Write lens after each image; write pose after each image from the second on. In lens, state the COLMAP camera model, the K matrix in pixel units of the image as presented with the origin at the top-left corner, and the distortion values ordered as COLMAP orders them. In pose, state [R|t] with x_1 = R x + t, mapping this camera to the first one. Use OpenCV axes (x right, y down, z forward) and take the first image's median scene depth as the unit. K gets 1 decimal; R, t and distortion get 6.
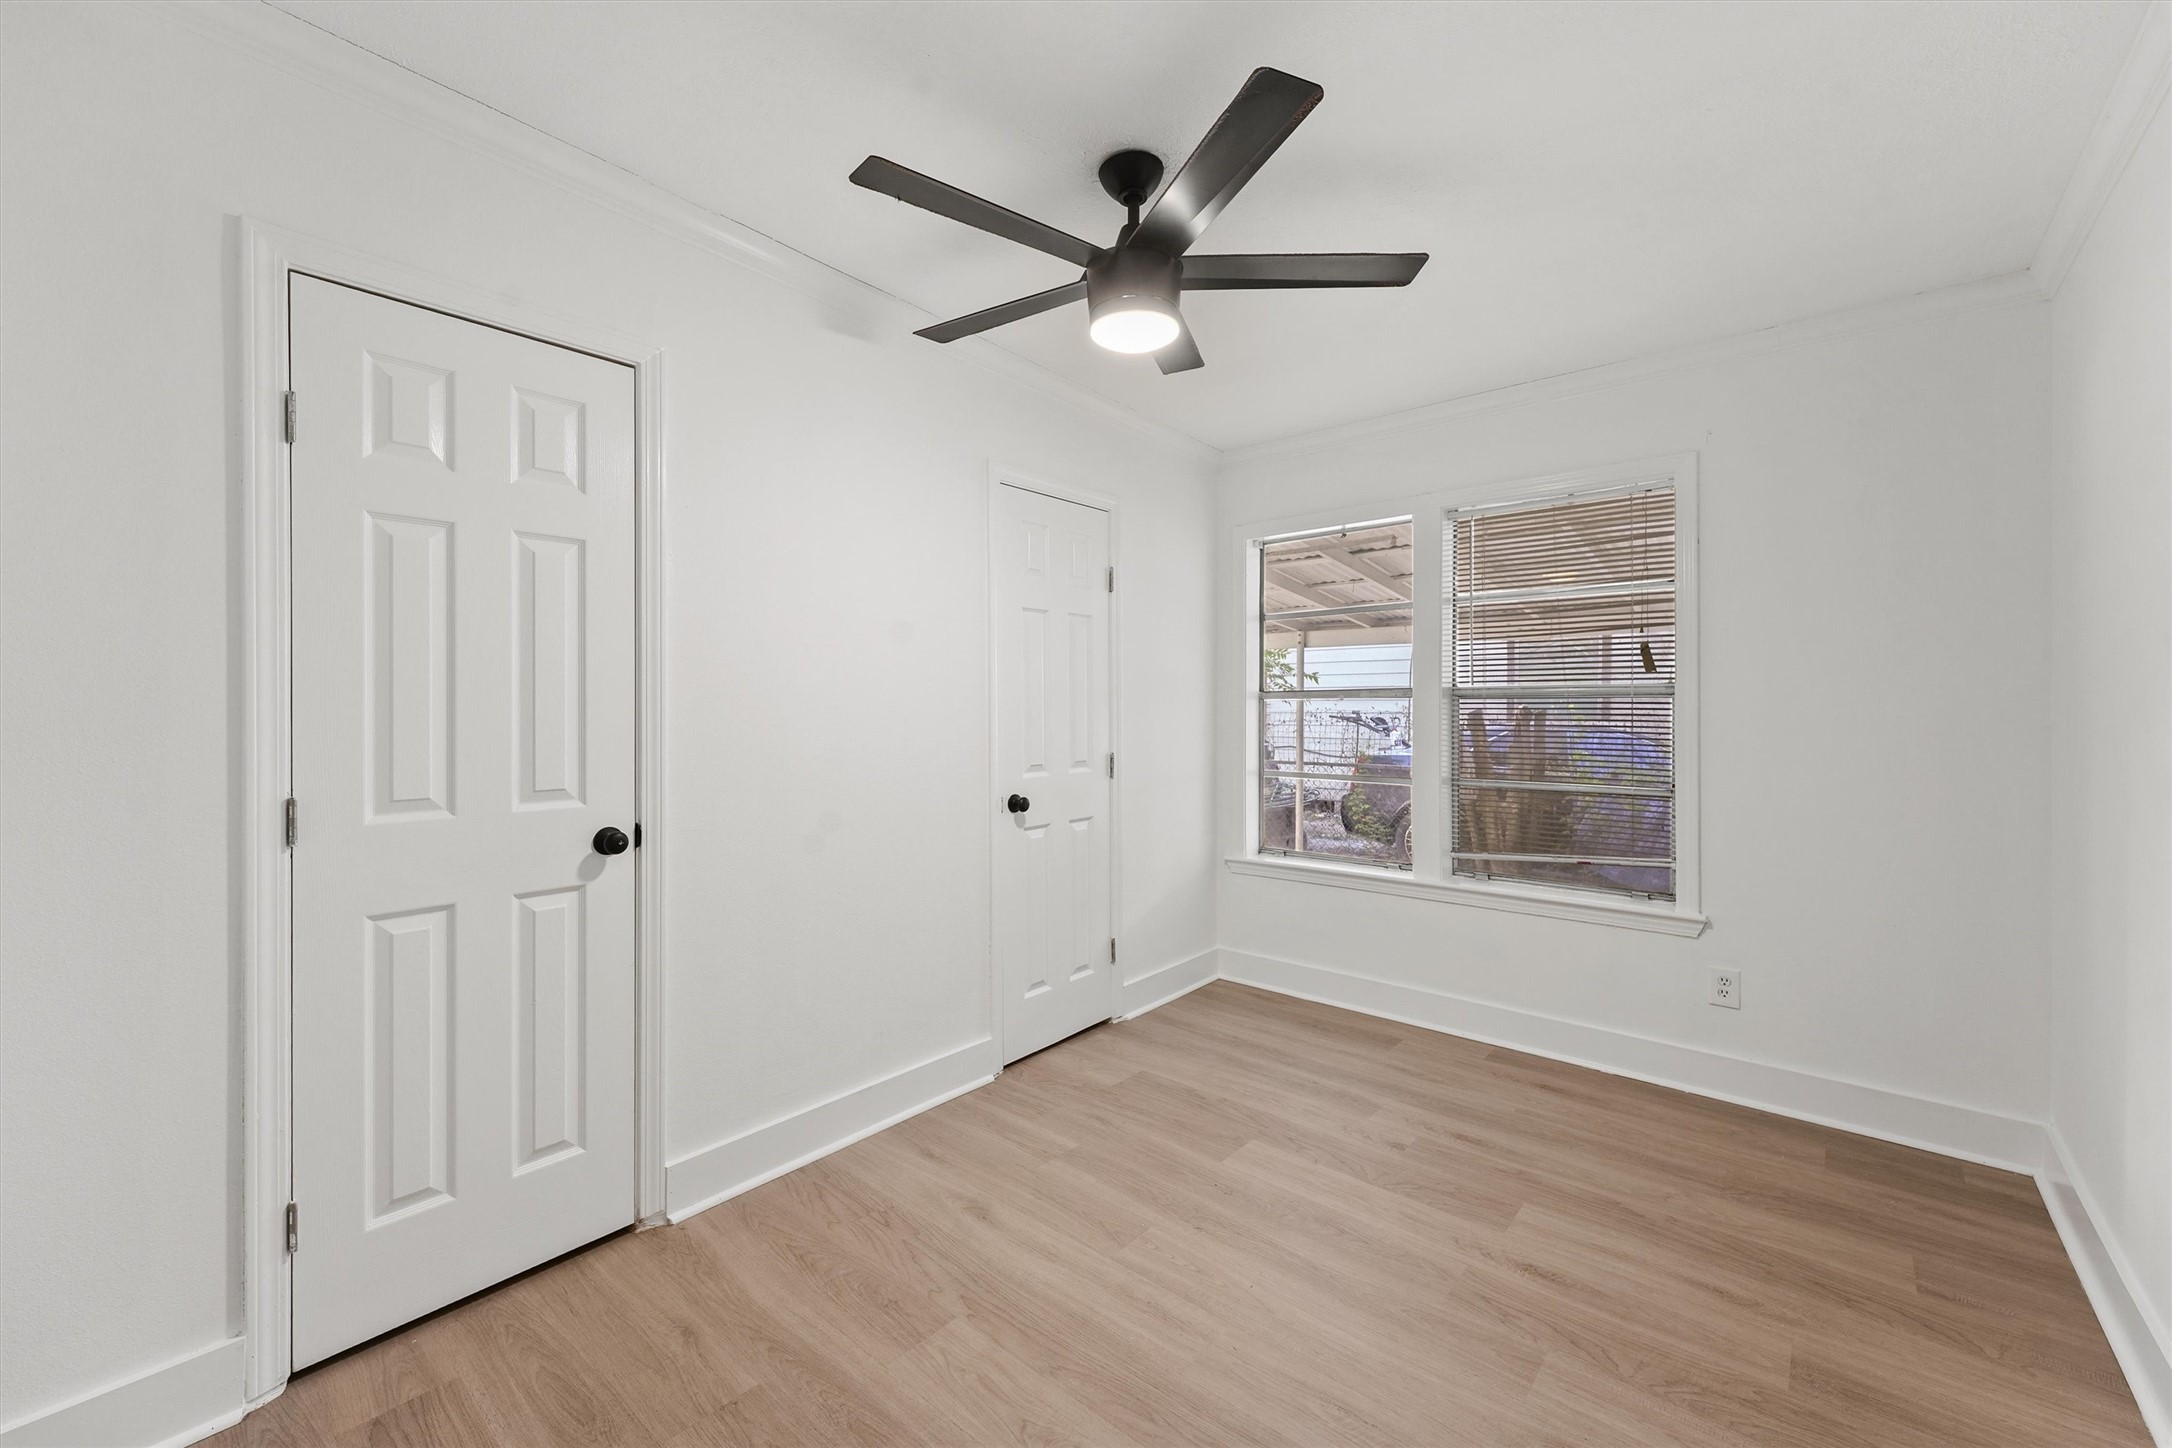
lens RADIAL K [[861.8, 0, 1074.6], [0, 861.8, 708.1], [0, 0, 1]] dist [0.020212, -0.007443]
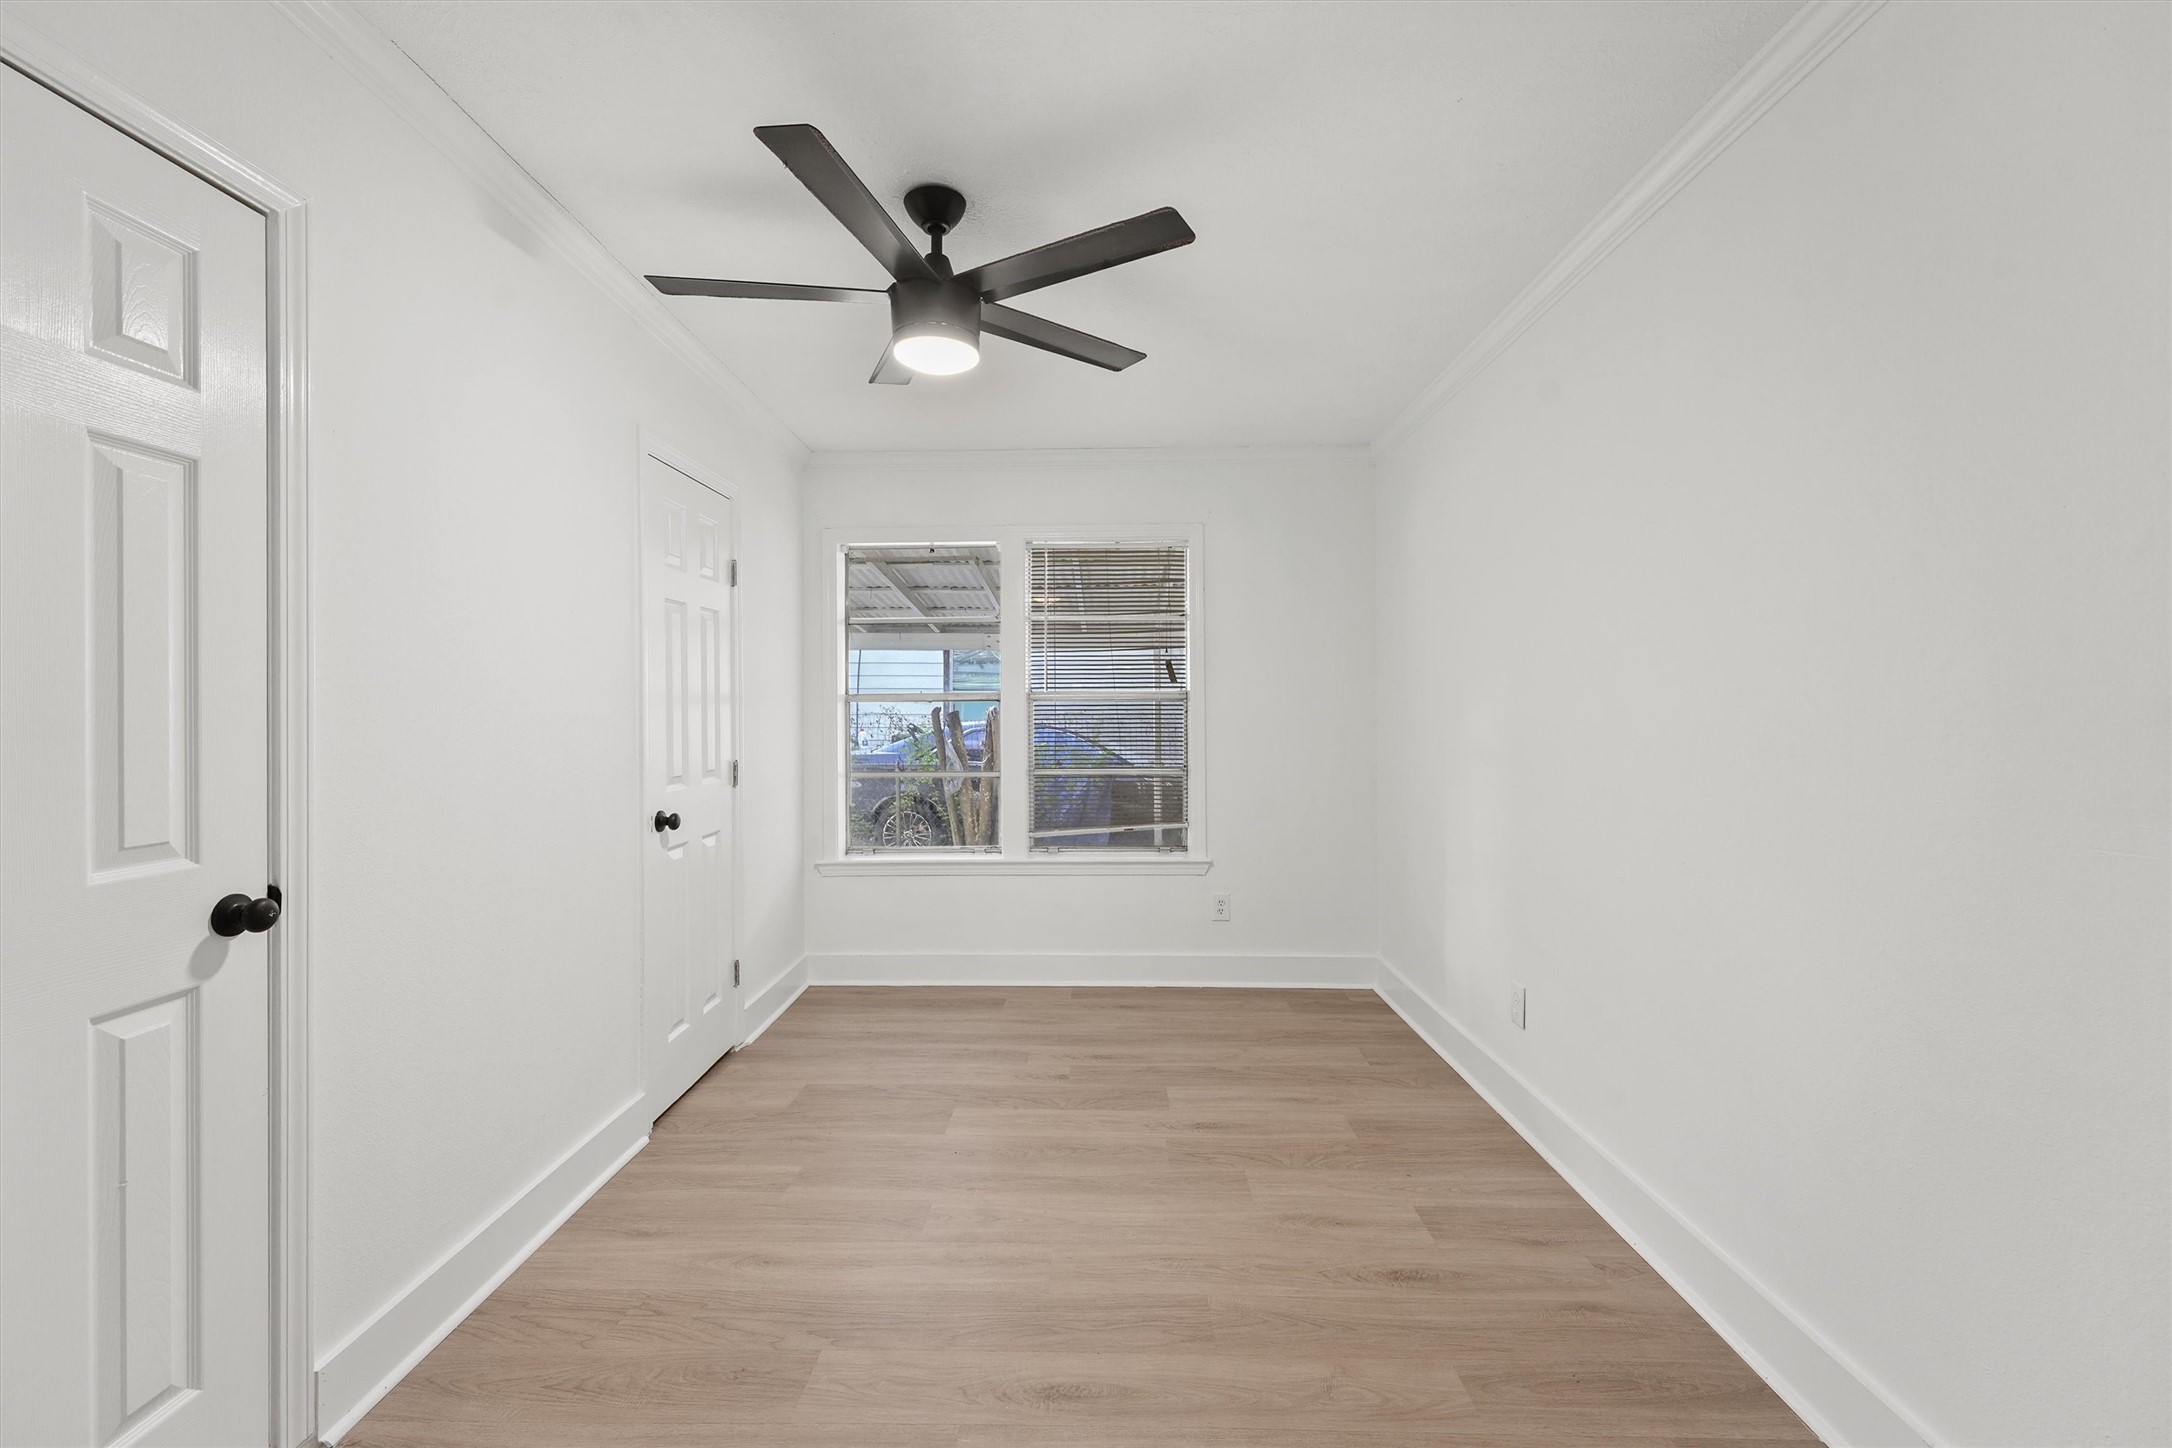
lens RADIAL K [[880.4, 0, 1071.6], [0, 880.4, 709.0], [0, 0, 1]] dist [0.012645, -0.000887]
pose [[0.777544, -0.004799, 0.628810, -0.391270], [0.005733, 0.999983, 0.000543, -0.001994], [-0.628802, 0.003182, 0.777559, 0.049139]]
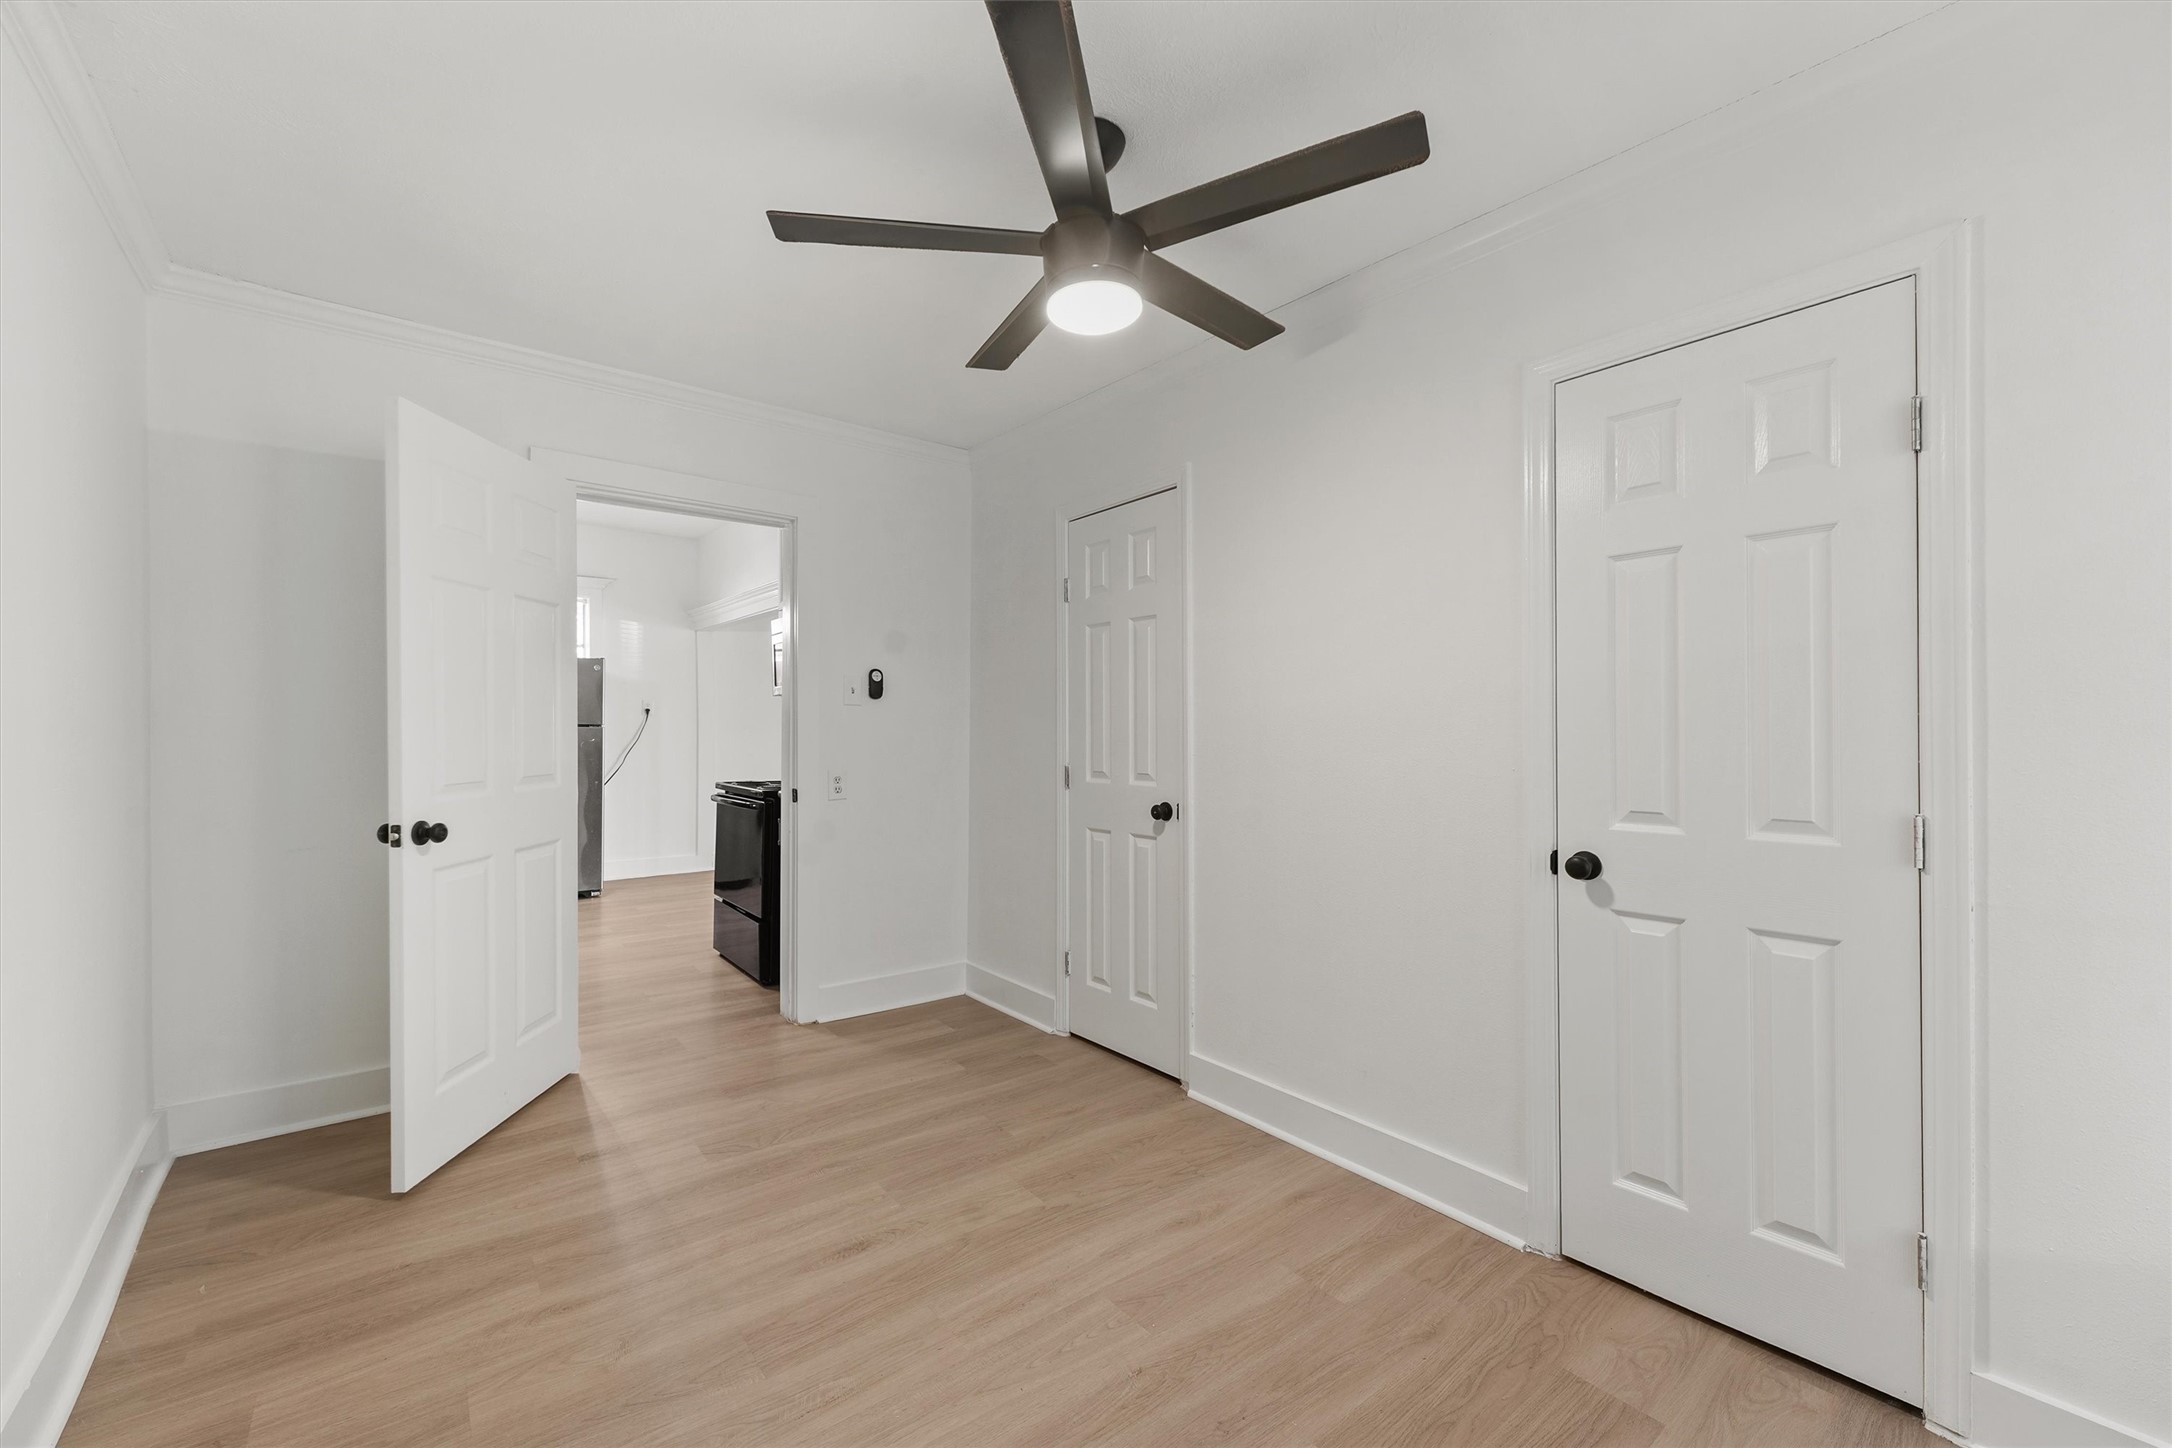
lens RADIAL K [[864.8, 0, 1086.0], [0, 864.8, 724.0], [0, 0, 1]] dist [0.019069, -0.000263]
pose [[-0.169020, -0.004817, -0.985601, 0.817945], [0.001873, 0.999985, -0.005209, 0.006784], [0.985611, -0.002727, -0.169008, 0.940576]]
